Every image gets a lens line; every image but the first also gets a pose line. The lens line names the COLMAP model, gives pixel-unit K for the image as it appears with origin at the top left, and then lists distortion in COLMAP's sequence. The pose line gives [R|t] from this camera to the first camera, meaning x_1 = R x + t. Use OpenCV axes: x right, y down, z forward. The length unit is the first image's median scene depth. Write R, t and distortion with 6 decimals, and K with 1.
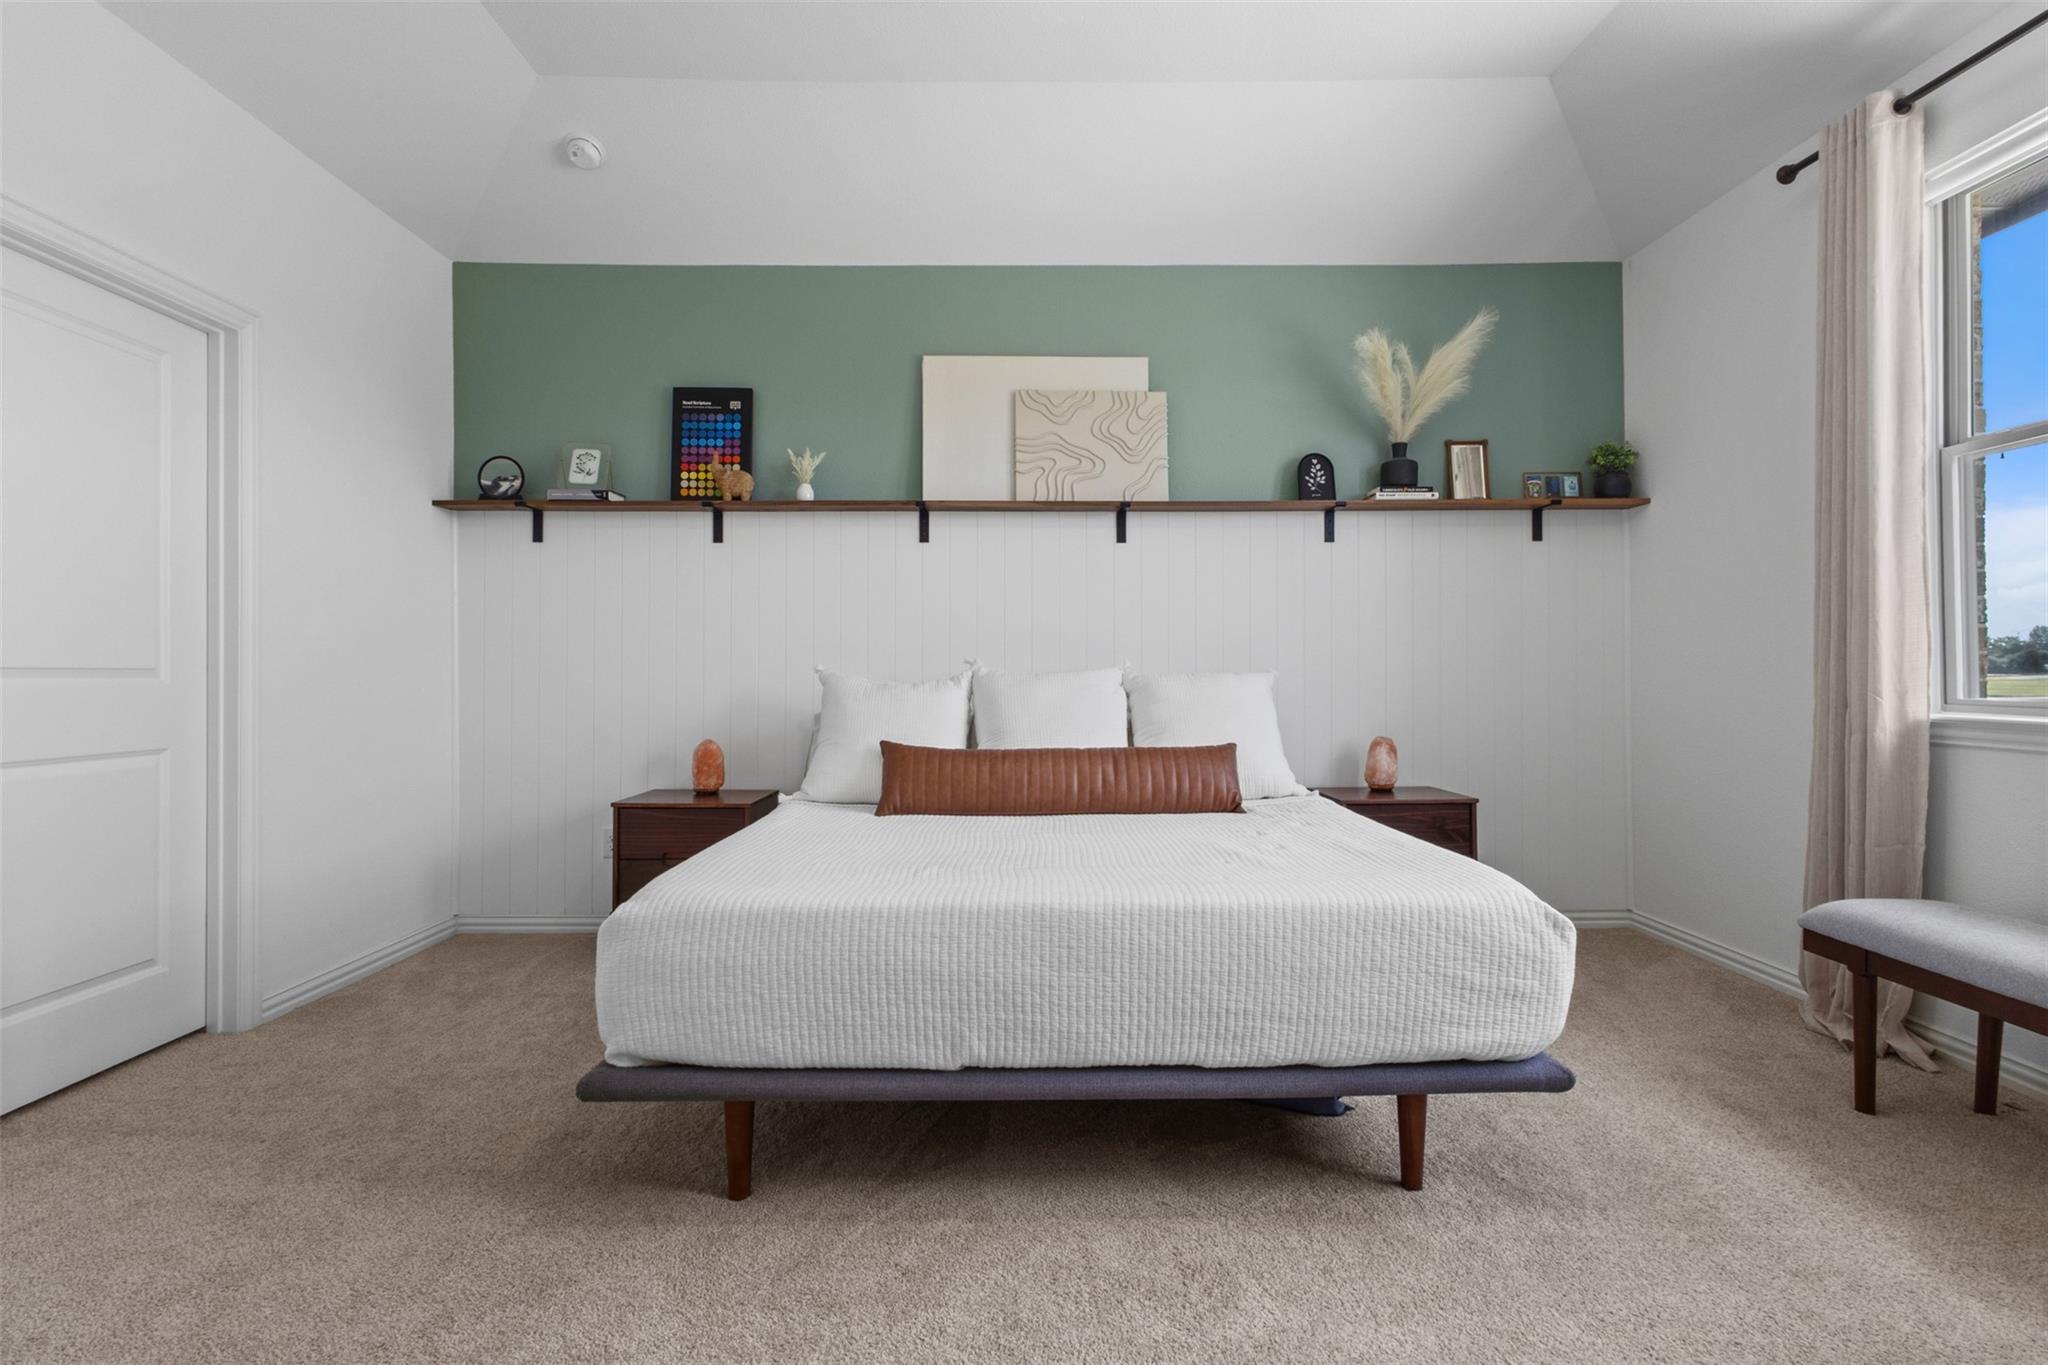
lens RADIAL K [[952.8, 0, 1022.1], [0, 952.8, 670.1], [0, 0, 1]] dist [-0.000609, -0.000035]
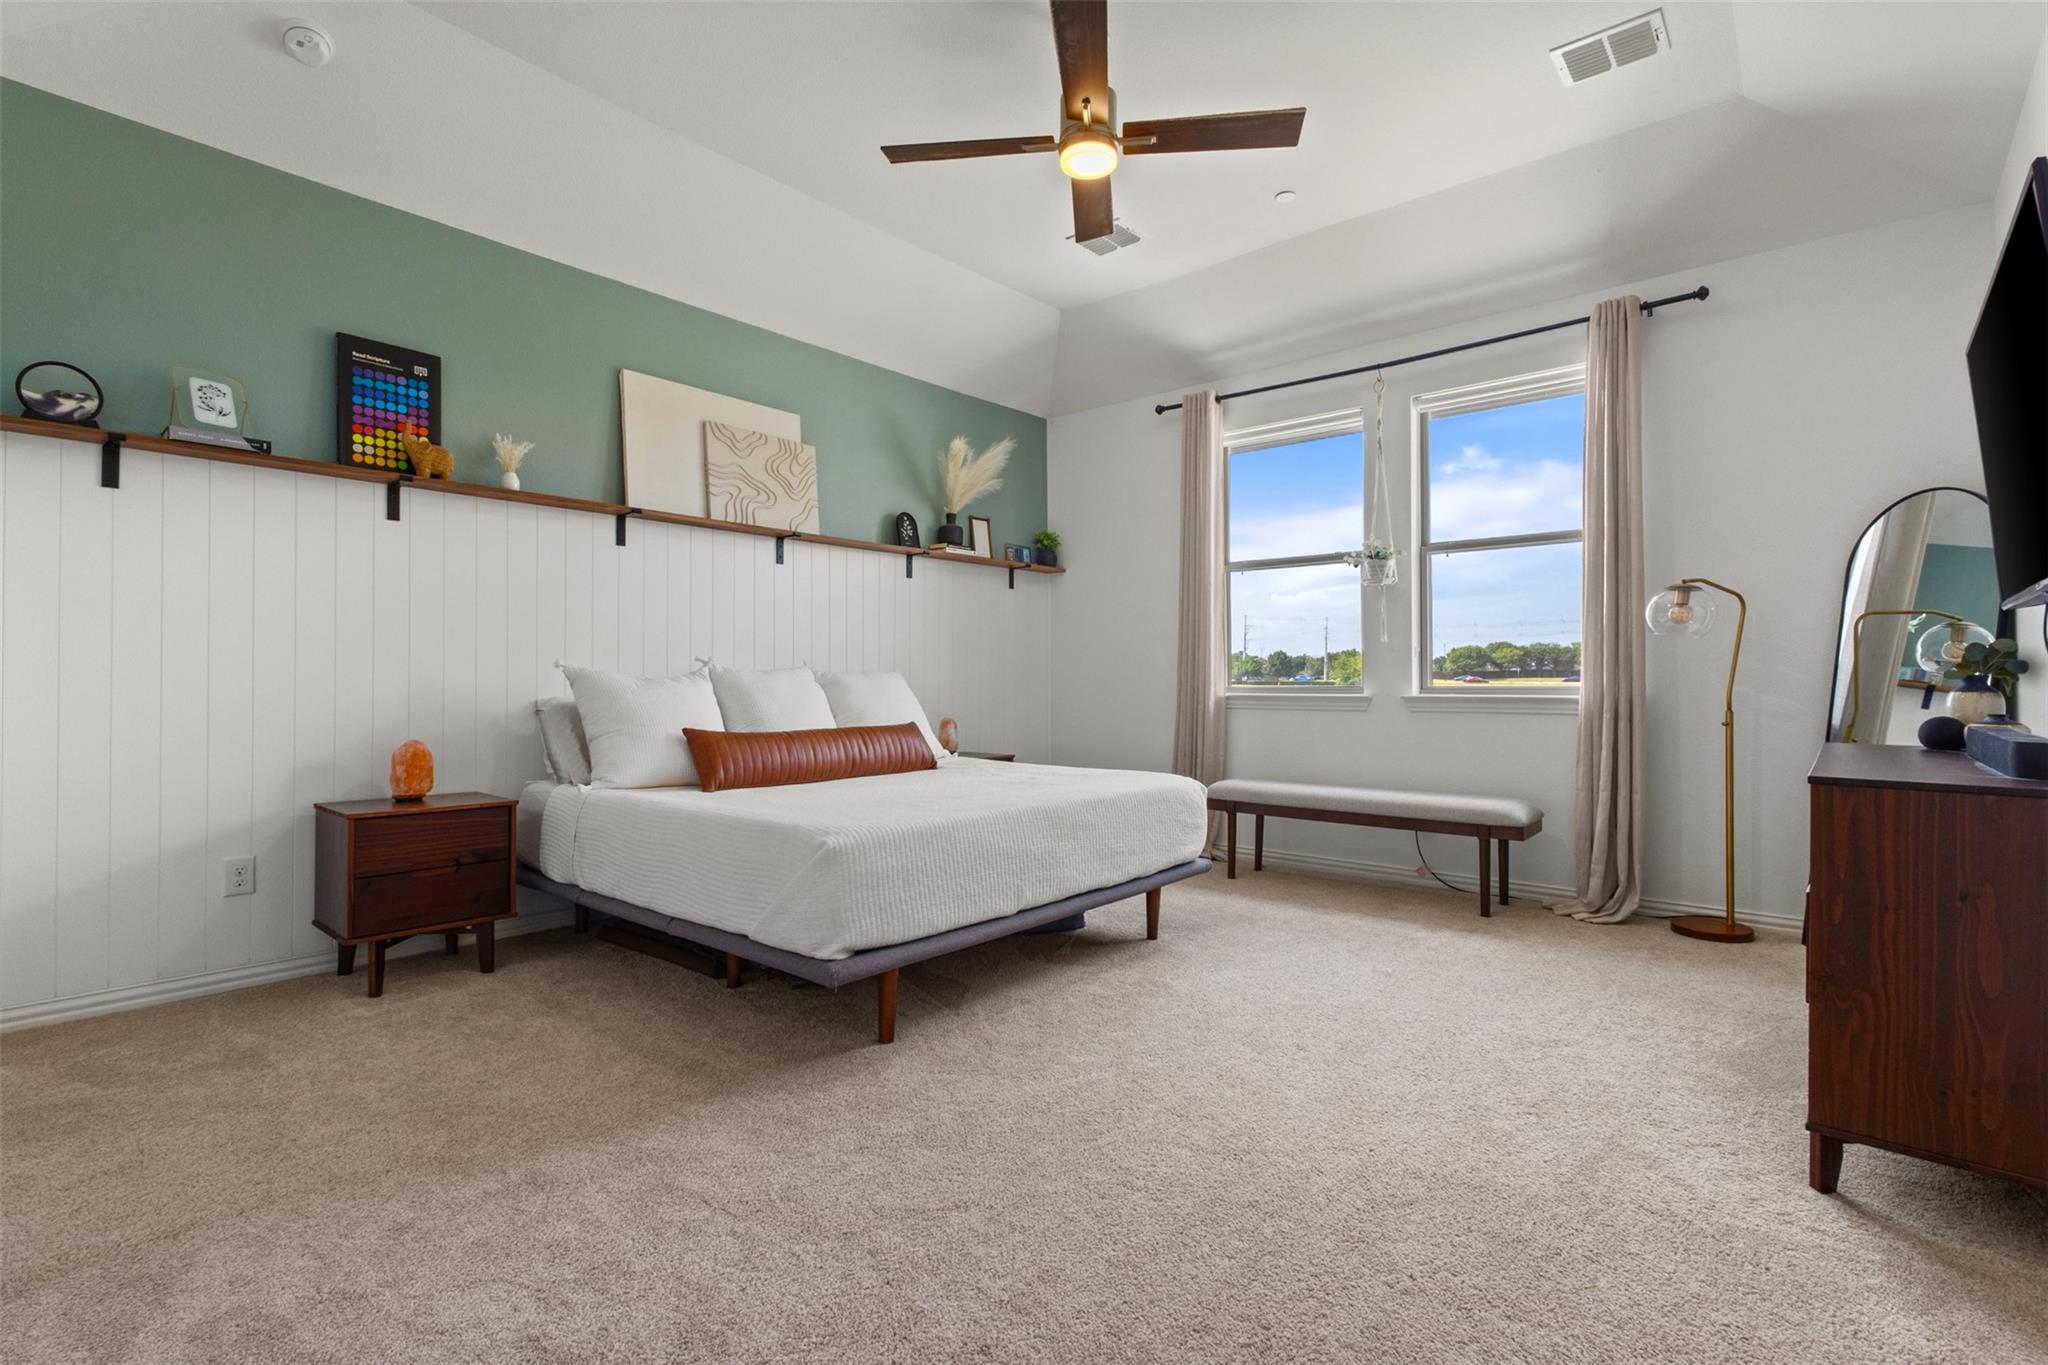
lens RADIAL K [[955.3, 0, 1024.0], [0, 955.3, 682.5], [0, 0, 1]] dist [0.000955, 0.000505]
pose [[0.655920, 0.001709, 0.754828, -0.615371], [-0.002939, 0.999996, 0.000290, 0.015807], [-0.754825, -0.002408, 0.655922, -0.029004]]
